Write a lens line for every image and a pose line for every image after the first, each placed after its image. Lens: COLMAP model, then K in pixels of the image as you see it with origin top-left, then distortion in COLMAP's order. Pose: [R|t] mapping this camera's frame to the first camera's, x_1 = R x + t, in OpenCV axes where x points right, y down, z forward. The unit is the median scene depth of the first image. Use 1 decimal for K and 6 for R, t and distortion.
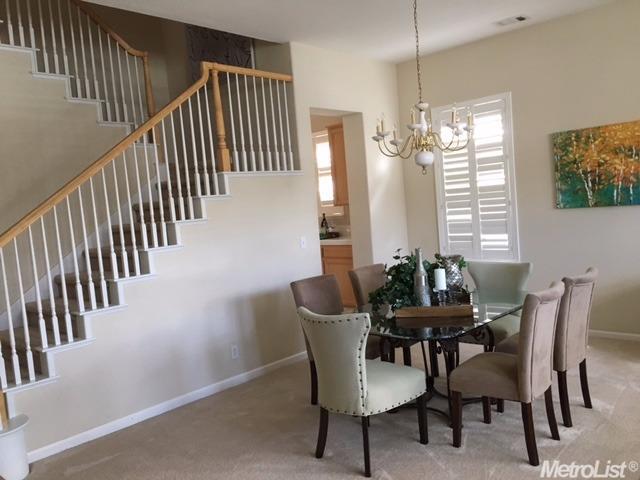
lens RADIAL K [[530.6, 0, 320.0], [0, 530.6, 240.0], [0, 0, 1]] dist [0.010303, 0.000686]
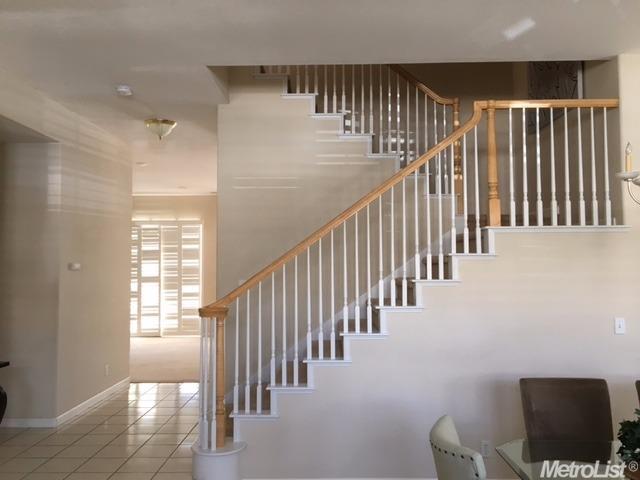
lens RADIAL K [[530.6, 0, 320.0], [0, 530.6, 240.0], [0, 0, 1]] dist [0.010303, 0.000686]
pose [[0.671297, 0.039954, -0.740111, 0.231625], [-0.103566, 0.993806, -0.040287, -0.040640], [0.733917, 0.103695, 0.671277, 0.217059]]
